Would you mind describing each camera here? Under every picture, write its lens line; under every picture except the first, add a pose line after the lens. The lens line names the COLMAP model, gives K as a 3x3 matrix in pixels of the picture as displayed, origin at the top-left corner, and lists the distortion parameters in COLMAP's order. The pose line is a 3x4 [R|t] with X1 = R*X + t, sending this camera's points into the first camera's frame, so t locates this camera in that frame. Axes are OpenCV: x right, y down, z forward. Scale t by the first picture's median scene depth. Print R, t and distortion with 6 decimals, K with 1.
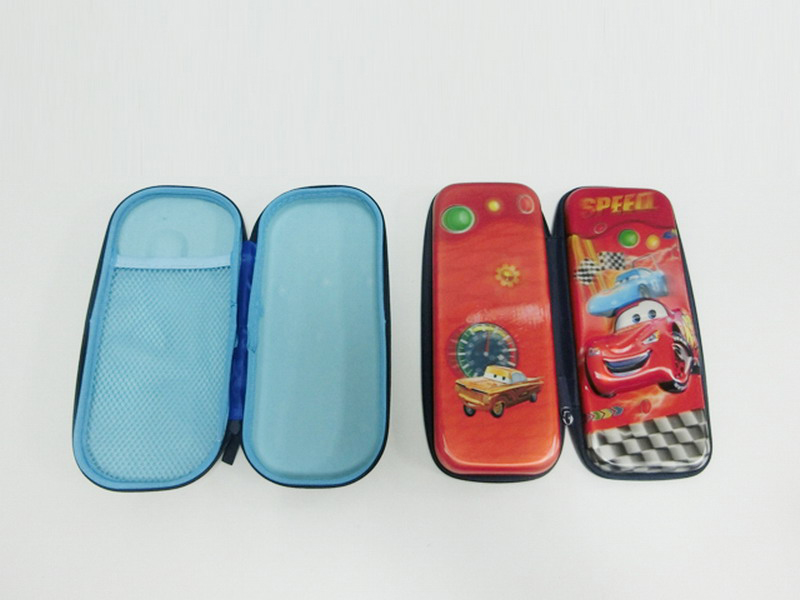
lens RADIAL K [[584.4, 0, 400.0], [0, 584.4, 300.0], [0, 0, 1]] dist [-0.006065, -0.002647]
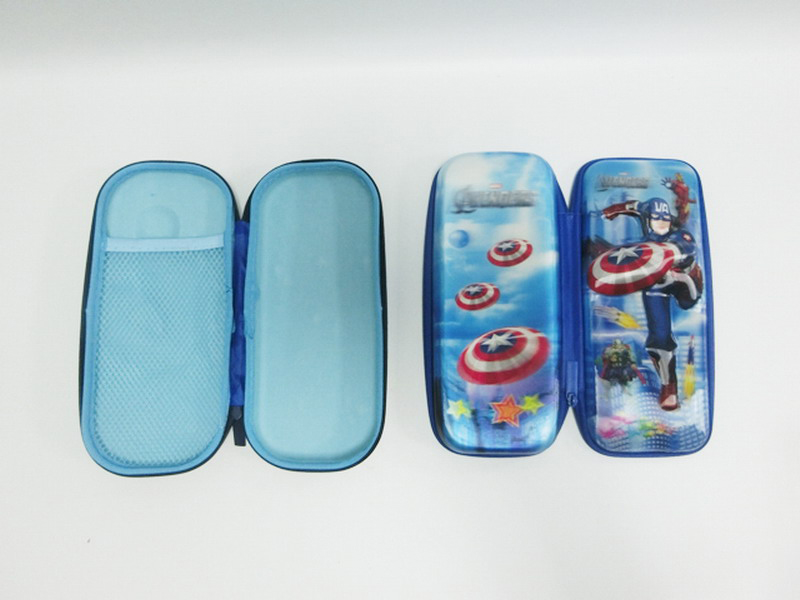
lens RADIAL K [[584.4, 0, 400.0], [0, 584.4, 300.0], [0, 0, 1]] dist [-0.006065, -0.002647]
pose [[0.999973, 0.000537, -0.007311, 0.012311], [0.000897, 0.980877, 0.194627, -0.167952], [0.007276, -0.194628, 0.980850, 0.027484]]
